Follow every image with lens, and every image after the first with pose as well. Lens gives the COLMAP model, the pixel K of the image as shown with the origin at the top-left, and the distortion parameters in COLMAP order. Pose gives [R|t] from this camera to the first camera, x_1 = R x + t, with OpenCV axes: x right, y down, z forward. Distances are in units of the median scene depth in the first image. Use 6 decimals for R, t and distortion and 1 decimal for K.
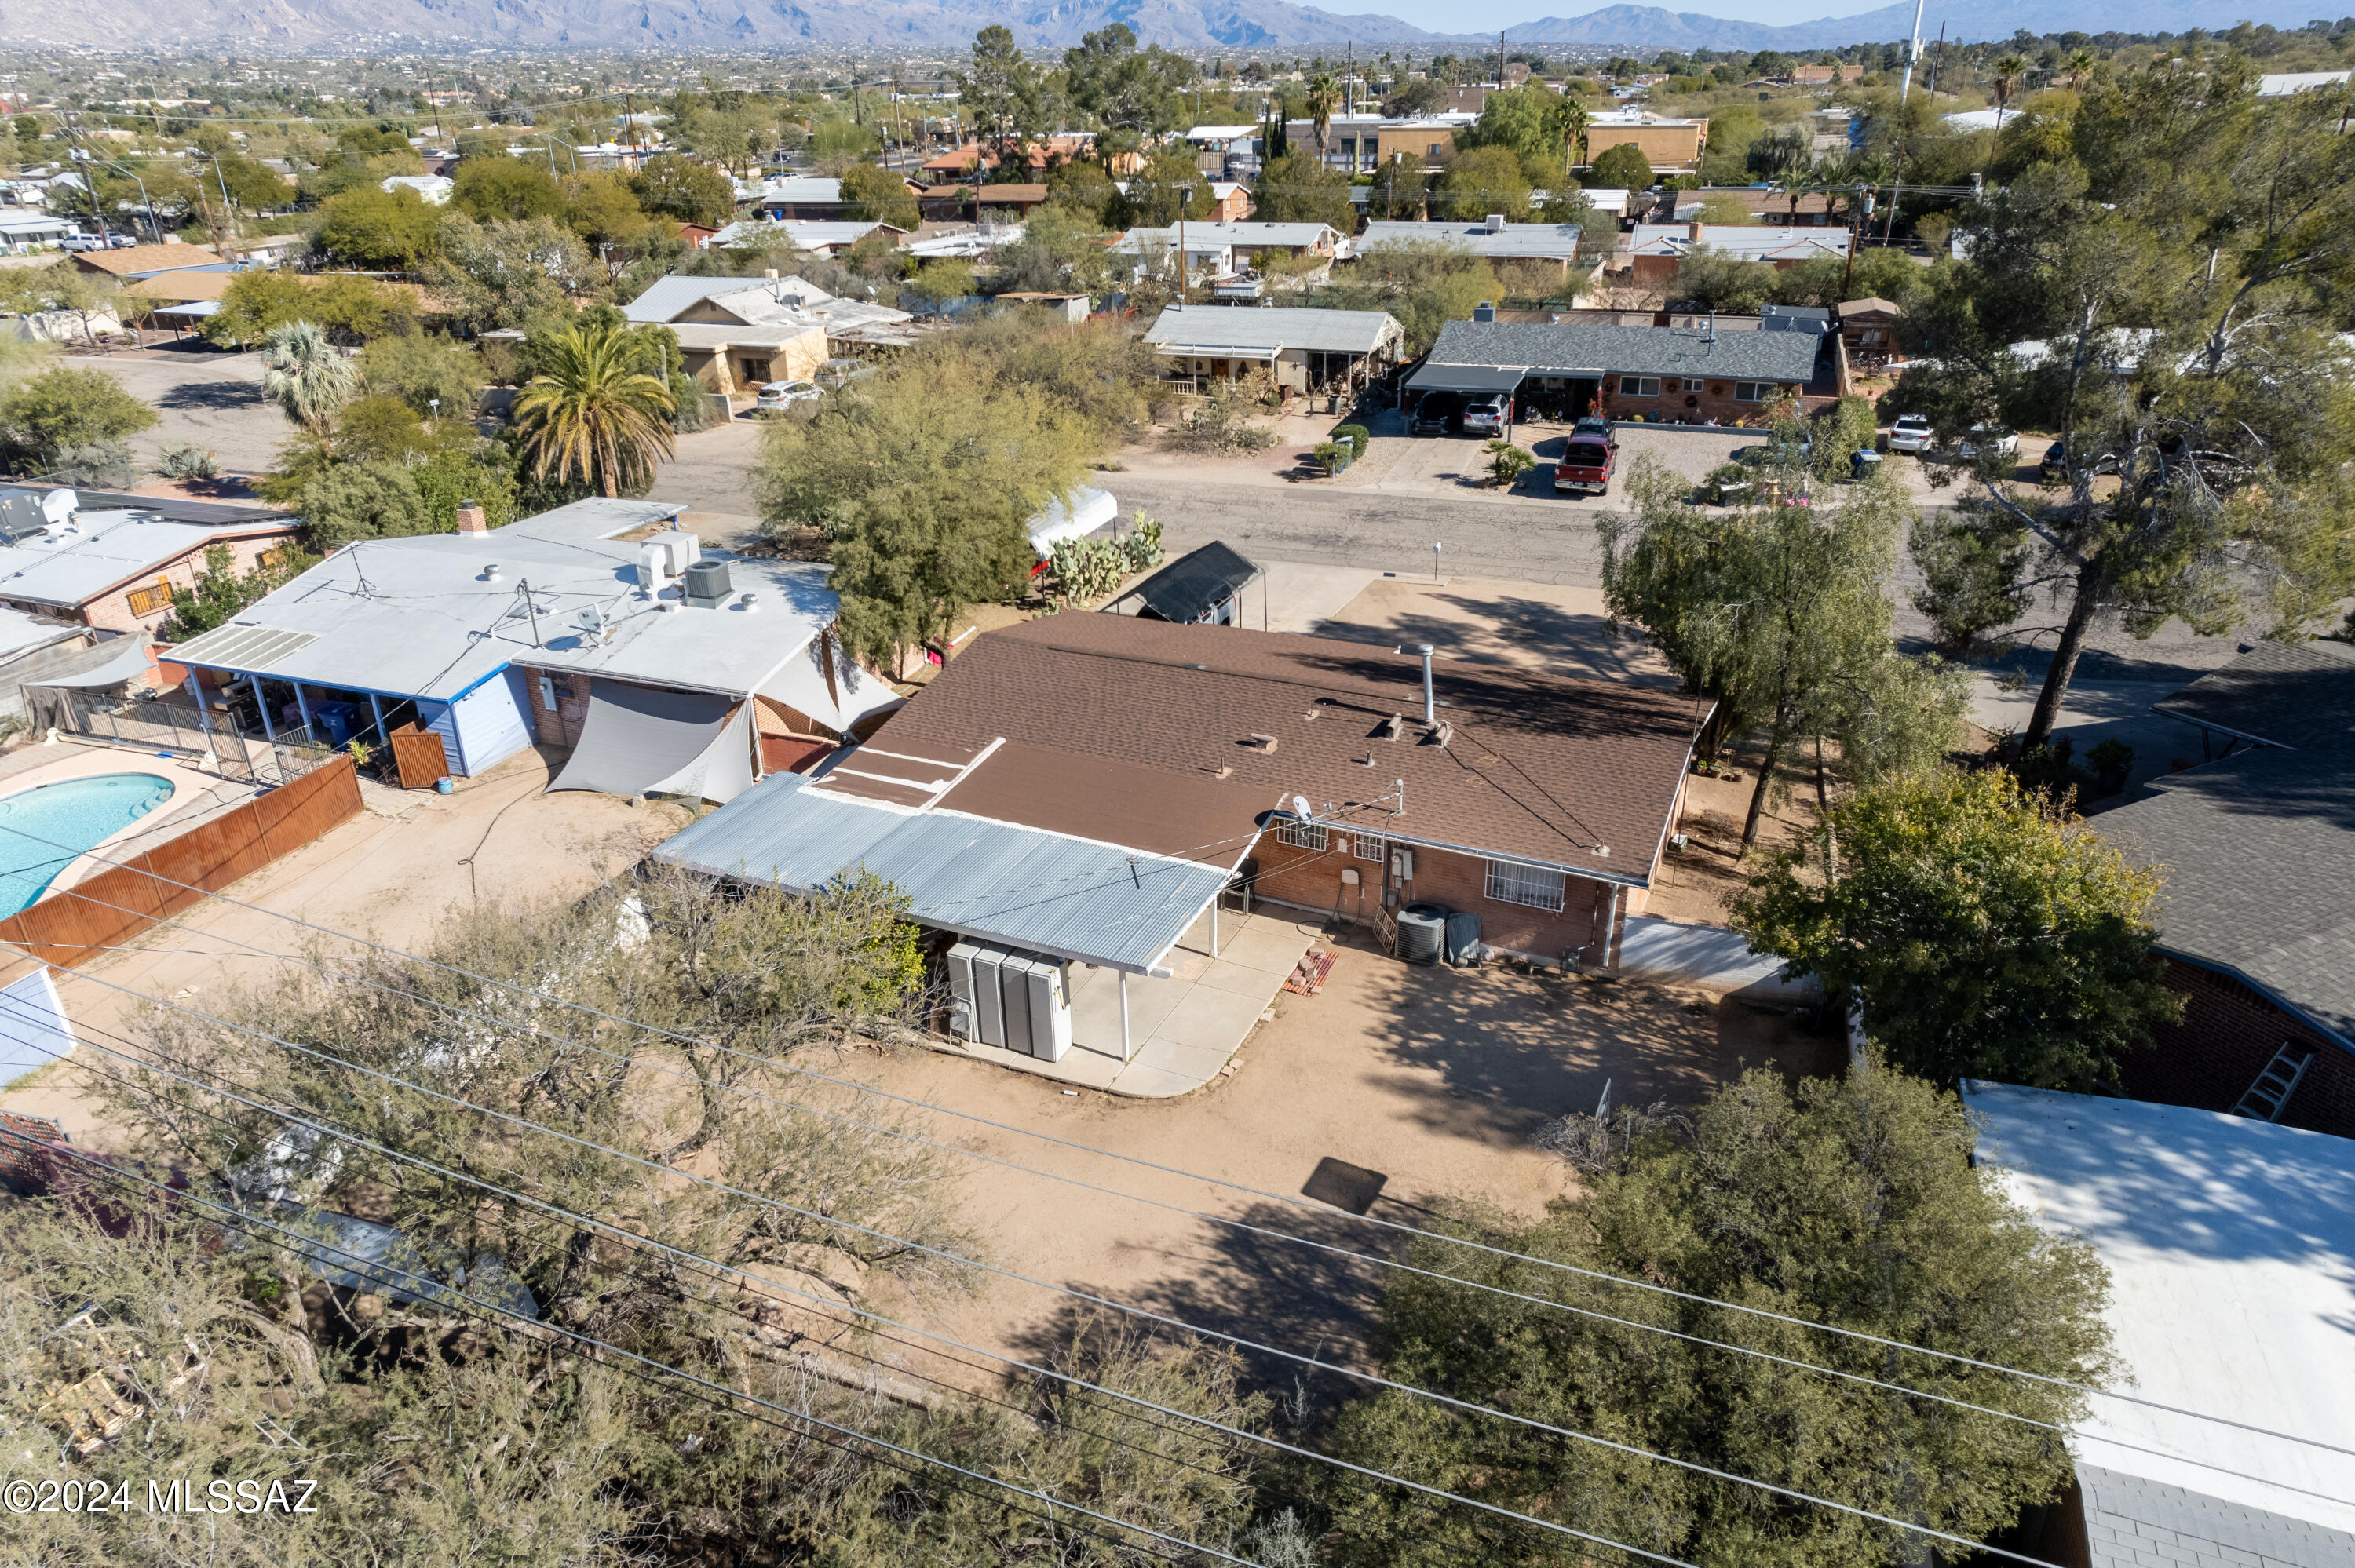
lens RADIAL K [[1546.2, 0, 1179.8], [0, 1546.2, 762.8], [0, 0, 1]] dist [-0.027563, 0.030324]
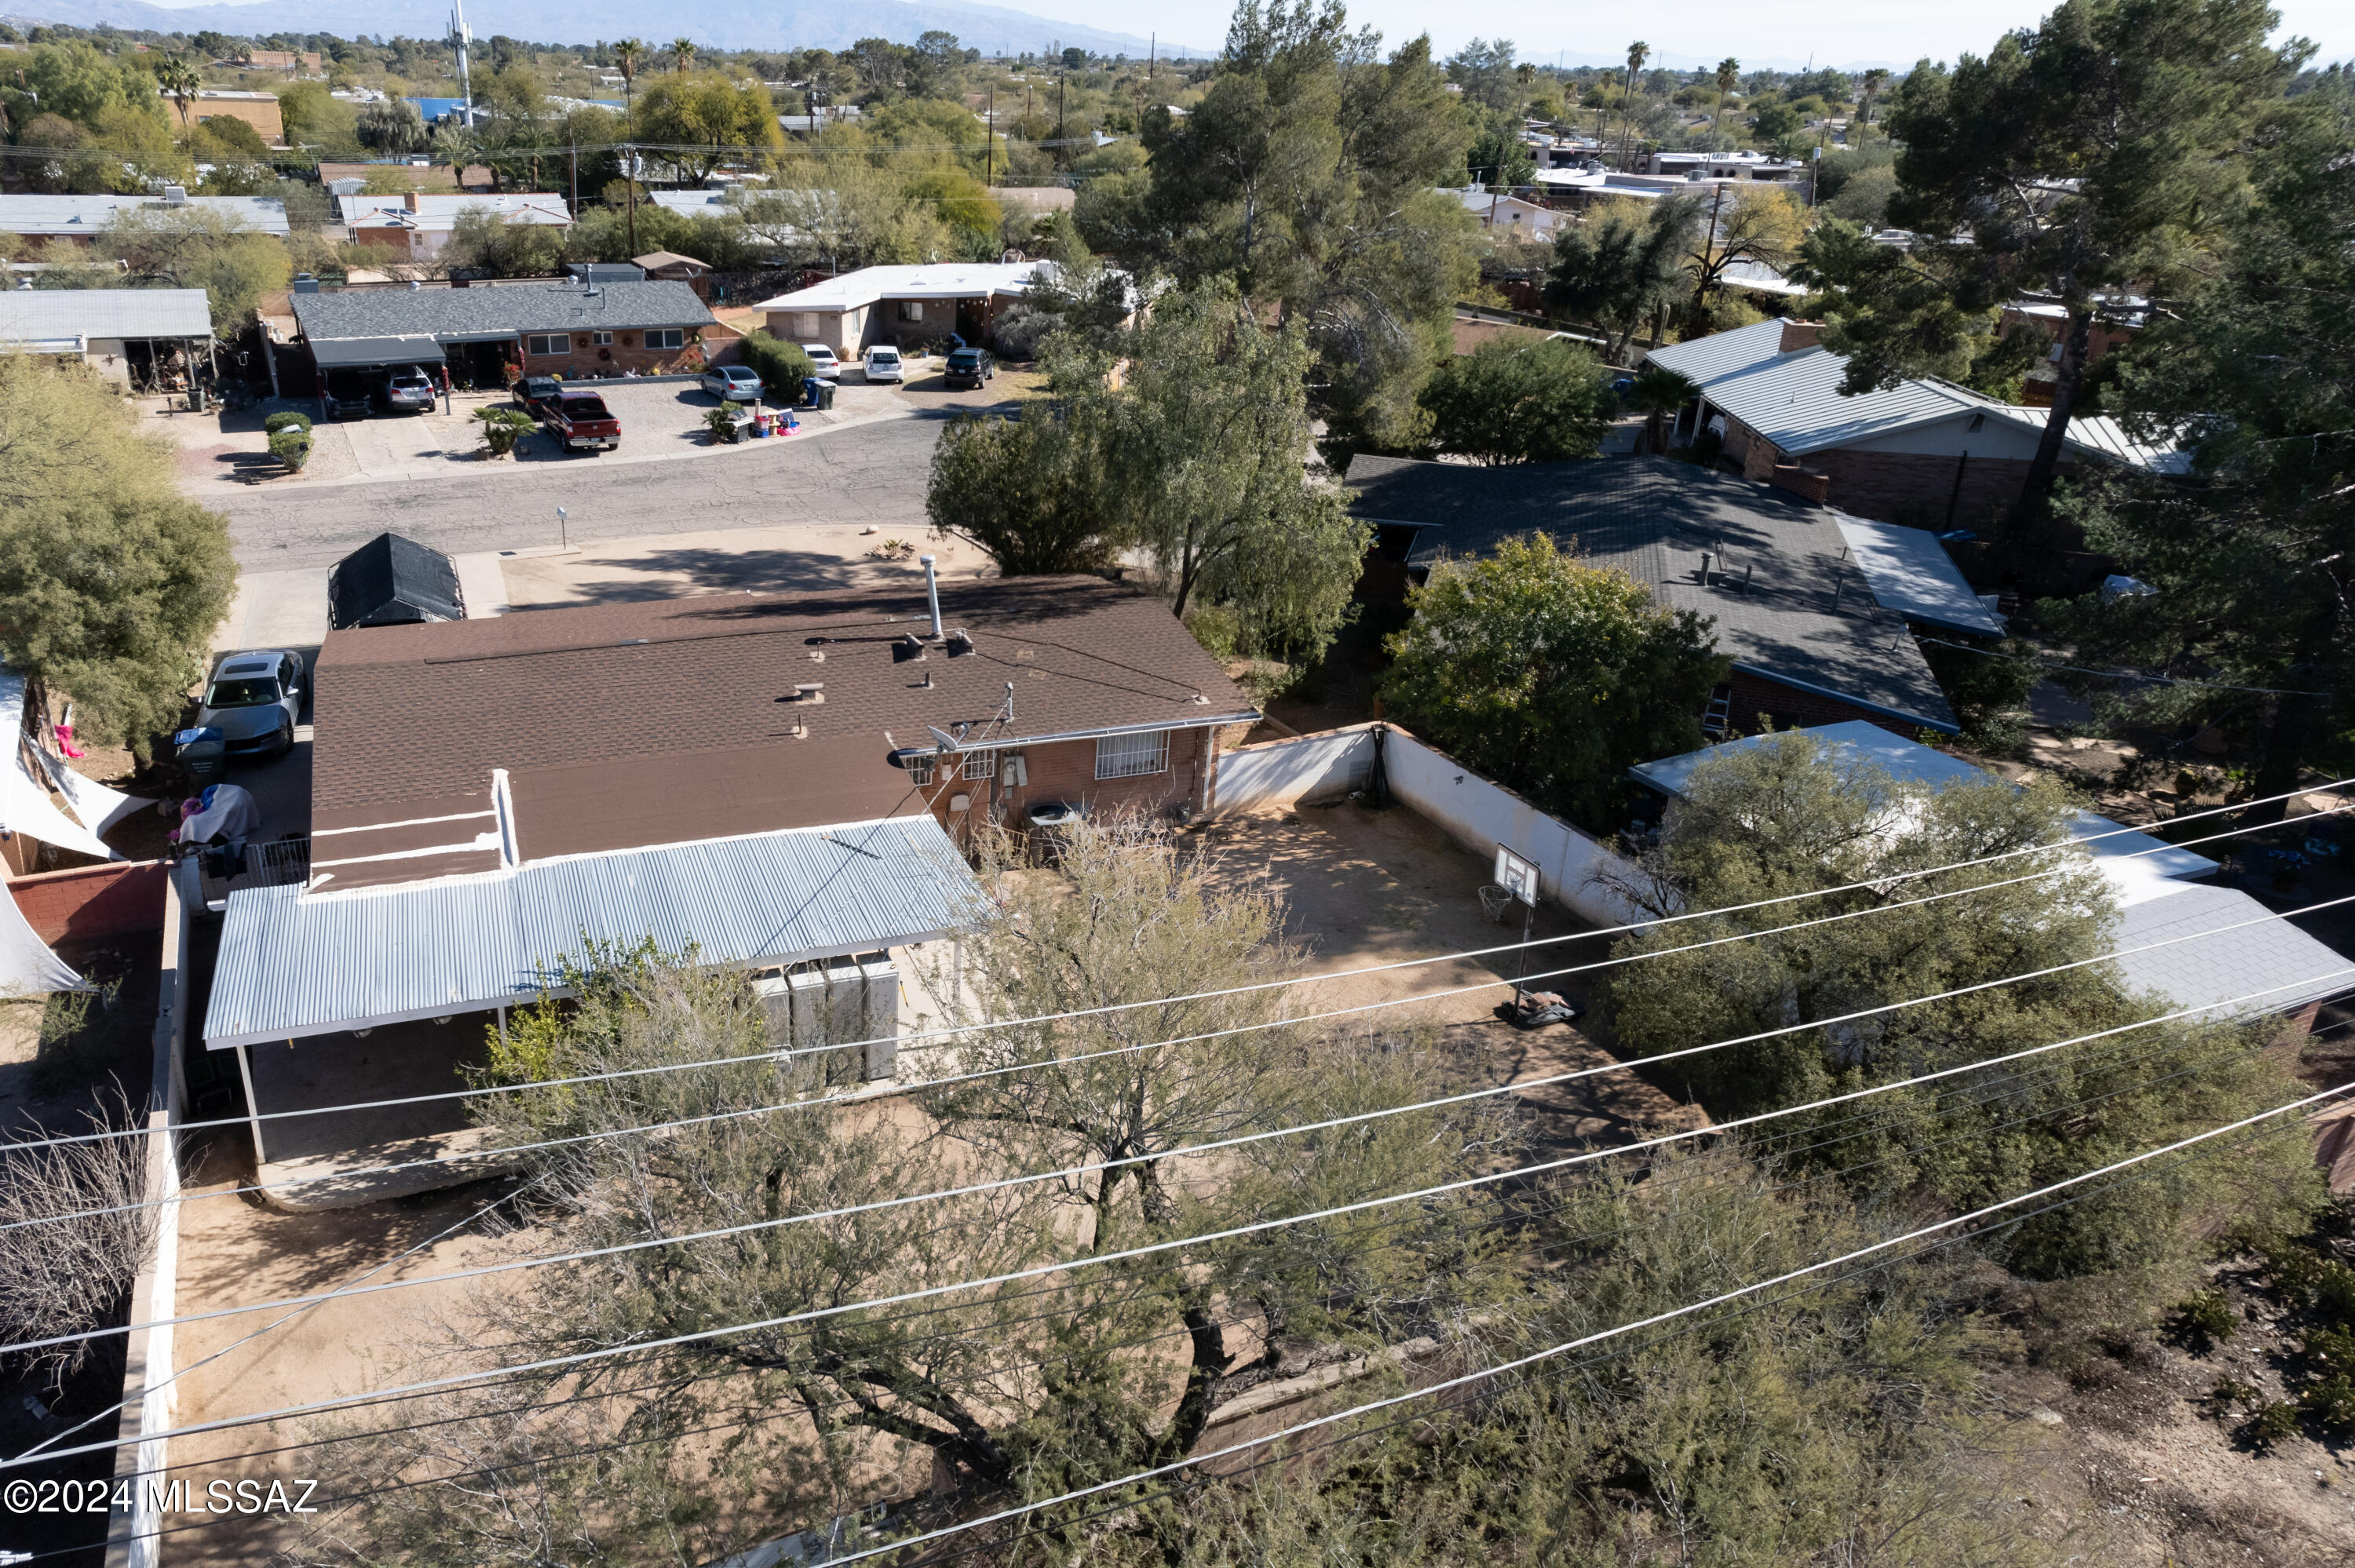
lens RADIAL K [[1621.0, 0, 985.5], [0, 1621.0, 730.9], [0, 0, 1]] dist [-0.025948, 0.025734]
pose [[0.716917, -0.232051, 0.657406, -0.344823], [0.252417, 0.965399, 0.065500, -0.019054], [-0.649858, 0.118982, 0.750685, 0.169571]]
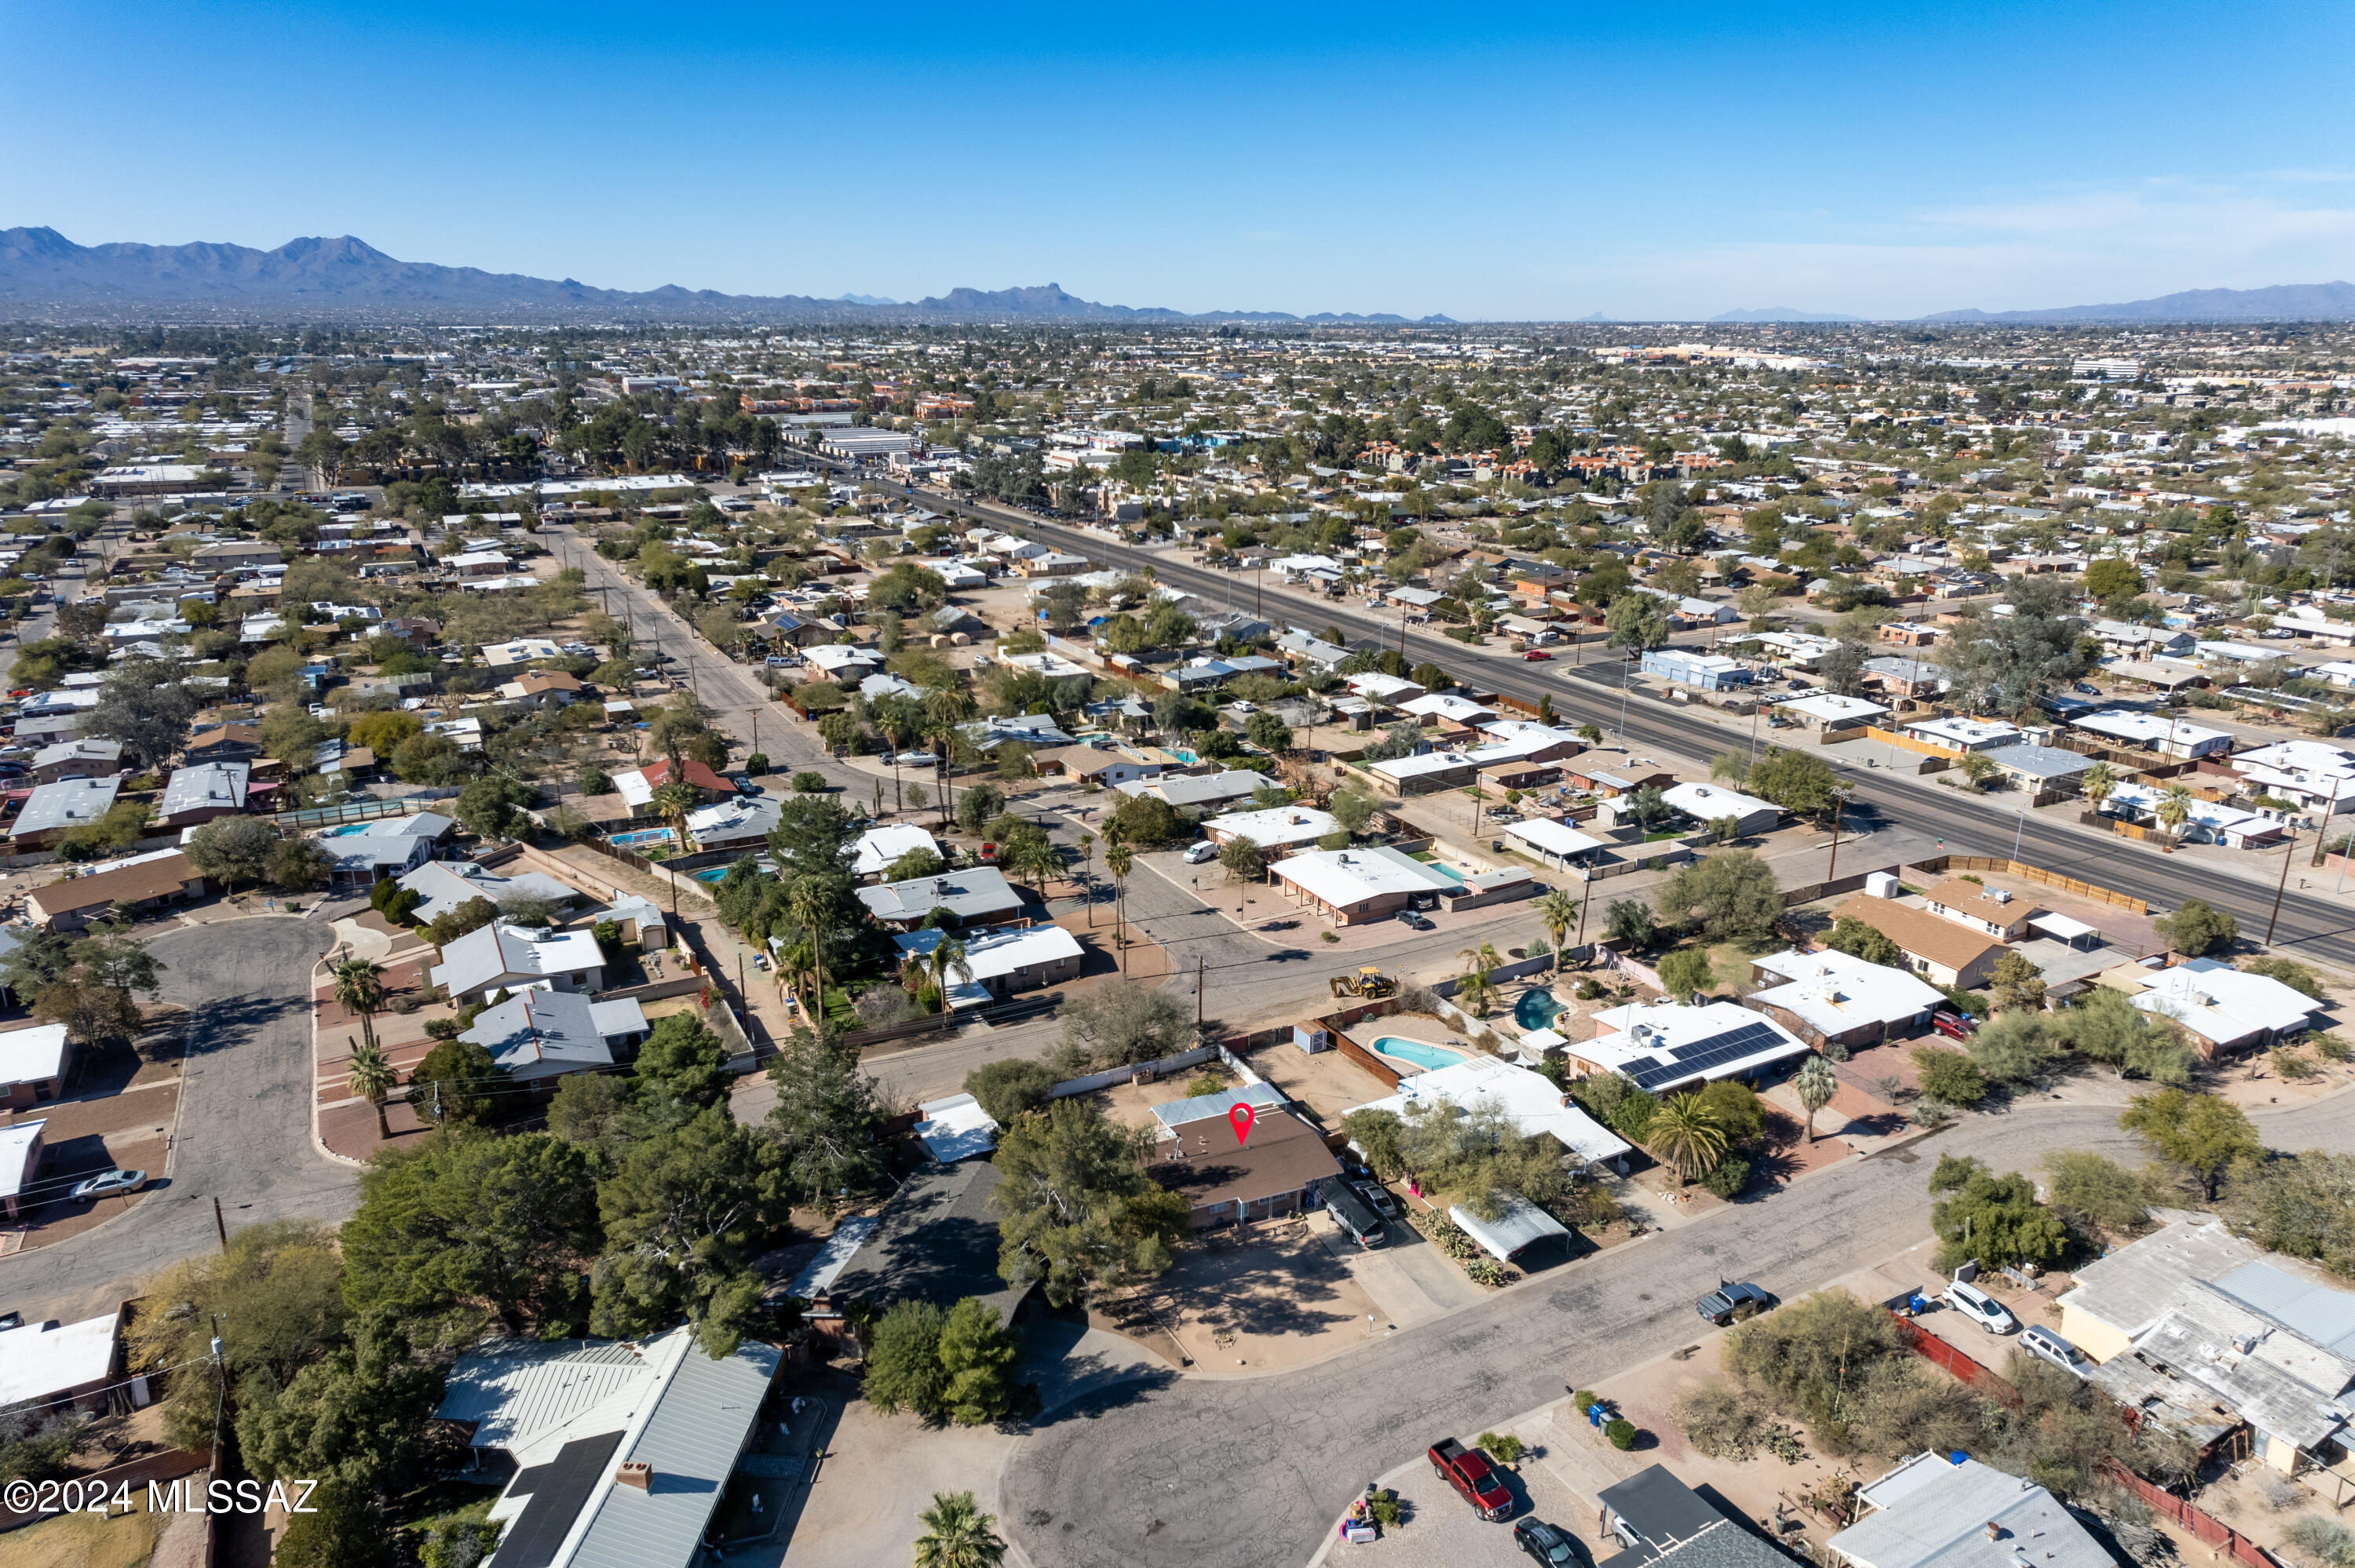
lens RADIAL K [[1507.1, 0, 1180.5], [0, 1507.1, 766.9], [0, 0, 1]] dist [-0.039307, 0.059827]
pose [[-0.651688, 0.237605, -0.720311, 1.765894], [-0.309604, 0.783619, 0.538597, -1.891497], [0.692423, 0.574007, -0.437112, 1.442189]]
